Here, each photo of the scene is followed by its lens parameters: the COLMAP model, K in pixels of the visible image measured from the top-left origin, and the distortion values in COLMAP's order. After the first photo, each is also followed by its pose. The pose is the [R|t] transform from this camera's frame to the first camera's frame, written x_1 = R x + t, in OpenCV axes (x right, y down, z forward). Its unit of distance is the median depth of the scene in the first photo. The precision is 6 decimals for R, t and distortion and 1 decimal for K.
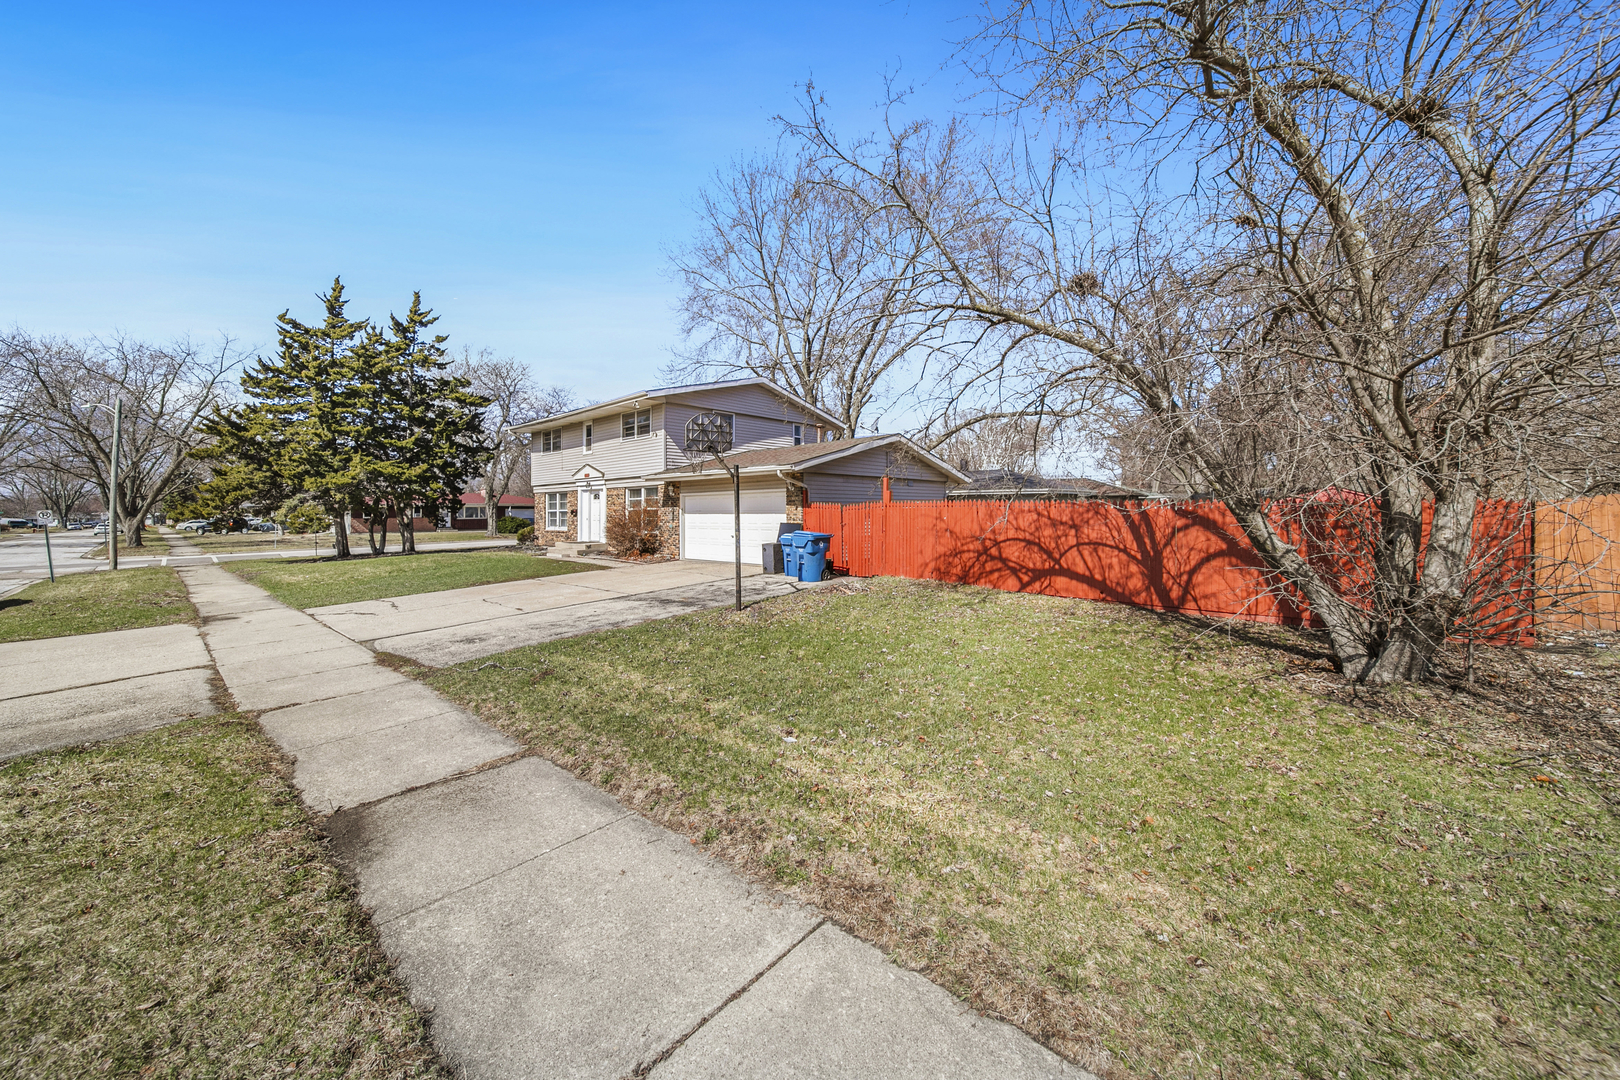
lens RADIAL K [[575.8, 0, 825.3], [0, 575.8, 515.8], [0, 0, 1]] dist [0.000315, -0.000001]
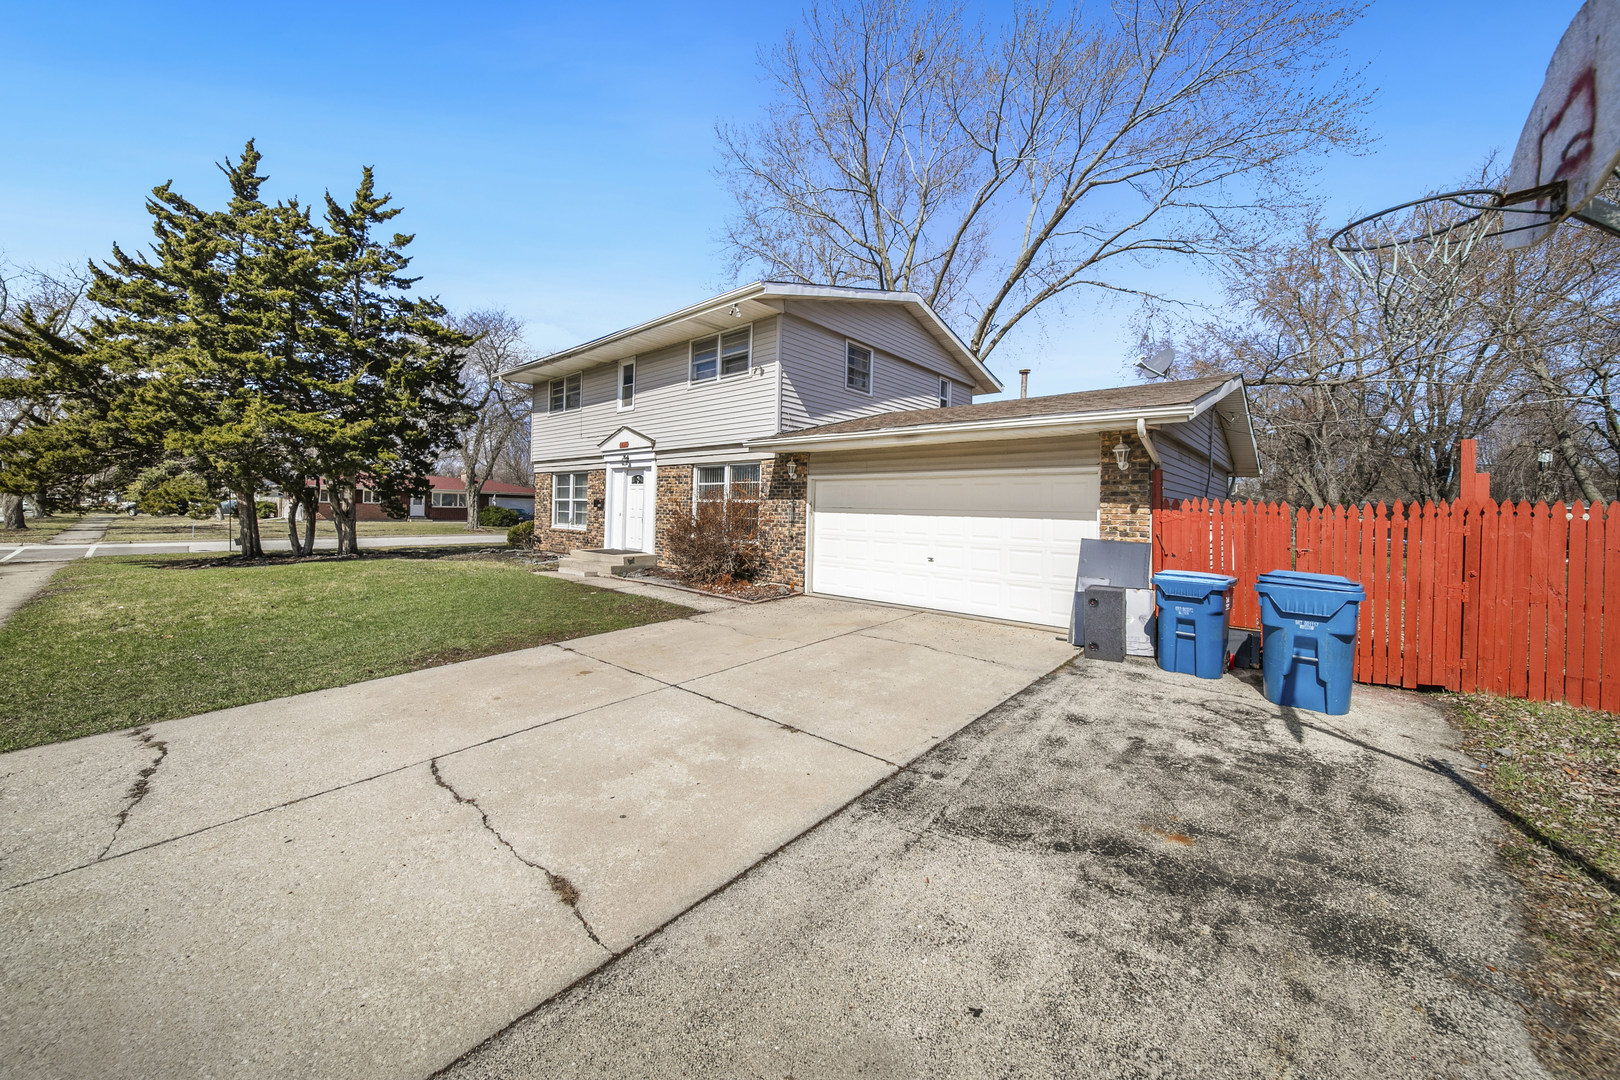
lens RADIAL K [[572.2, 0, 801.6], [0, 572.2, 526.2], [0, 0, 1]] dist [-0.000662, -0.000303]
pose [[0.999437, 0.033314, -0.003898, -0.202273], [-0.033237, 0.999279, 0.018353, 0.000292], [0.004507, -0.018213, 0.999824, 0.354151]]
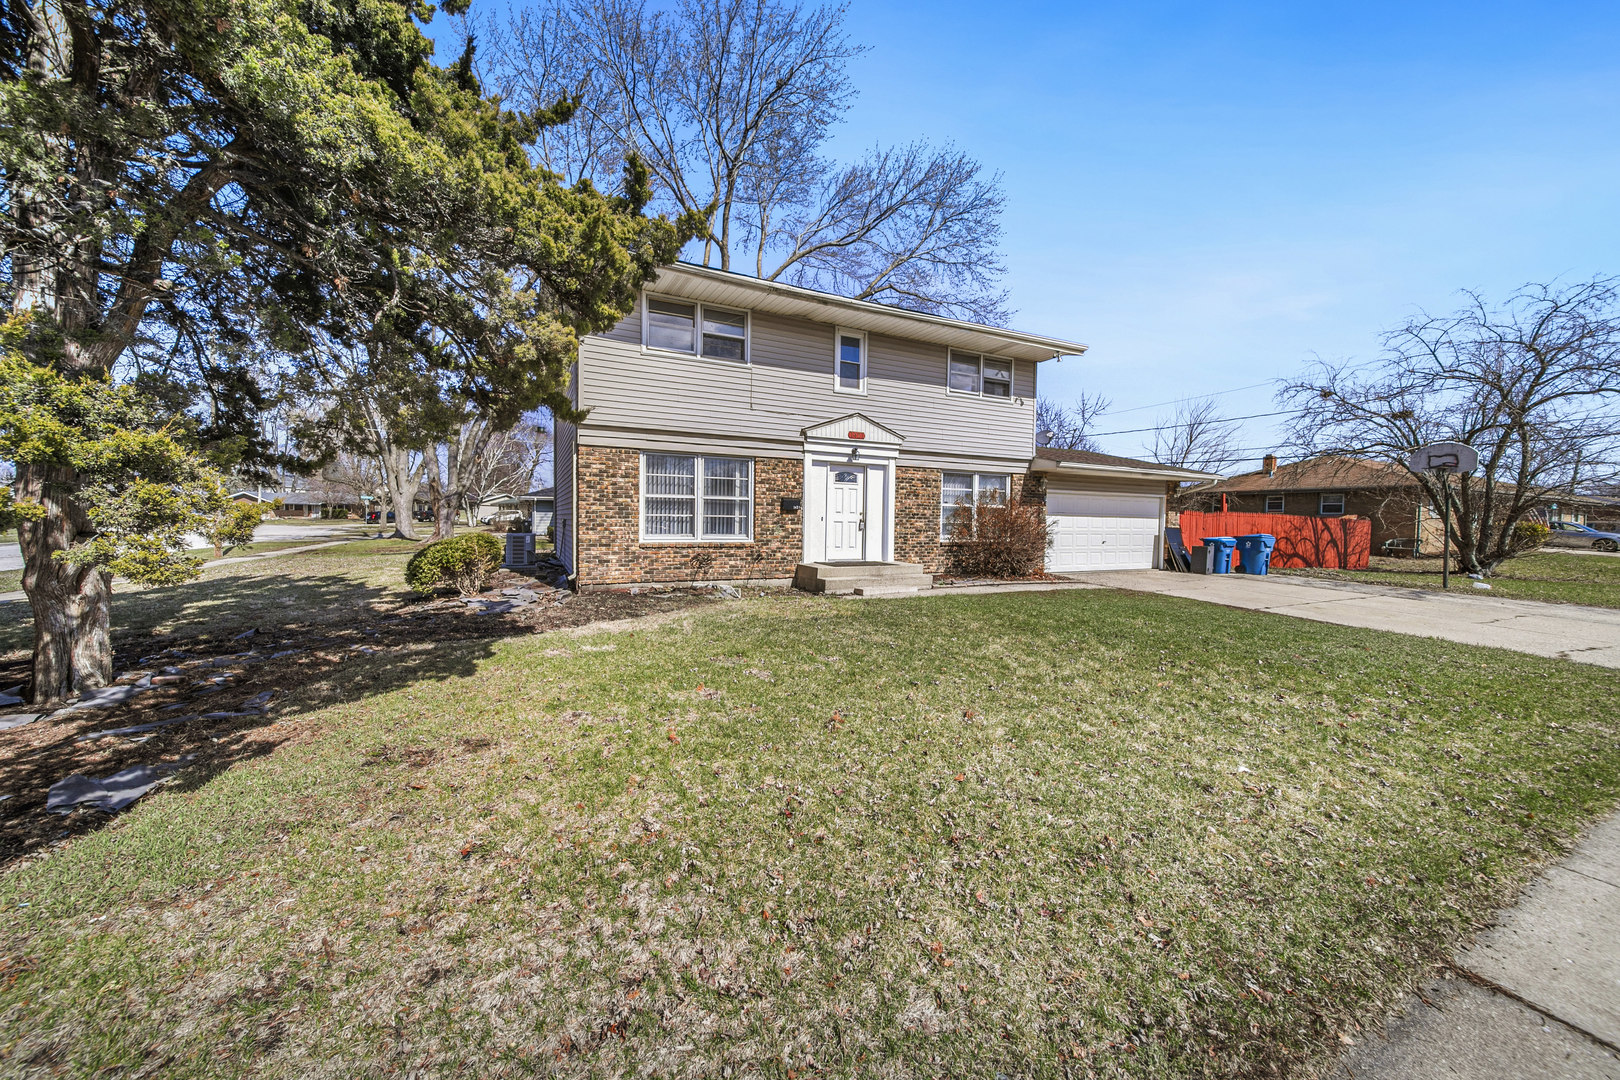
lens RADIAL K [[572.2, 0, 801.6], [0, 572.2, 526.2], [0, 0, 1]] dist [-0.000662, -0.000303]
pose [[0.403286, 0.010003, 0.915019, -0.845688], [-0.010379, 0.999926, -0.006357, 0.014345], [-0.915015, -0.006933, 0.403360, 0.784587]]
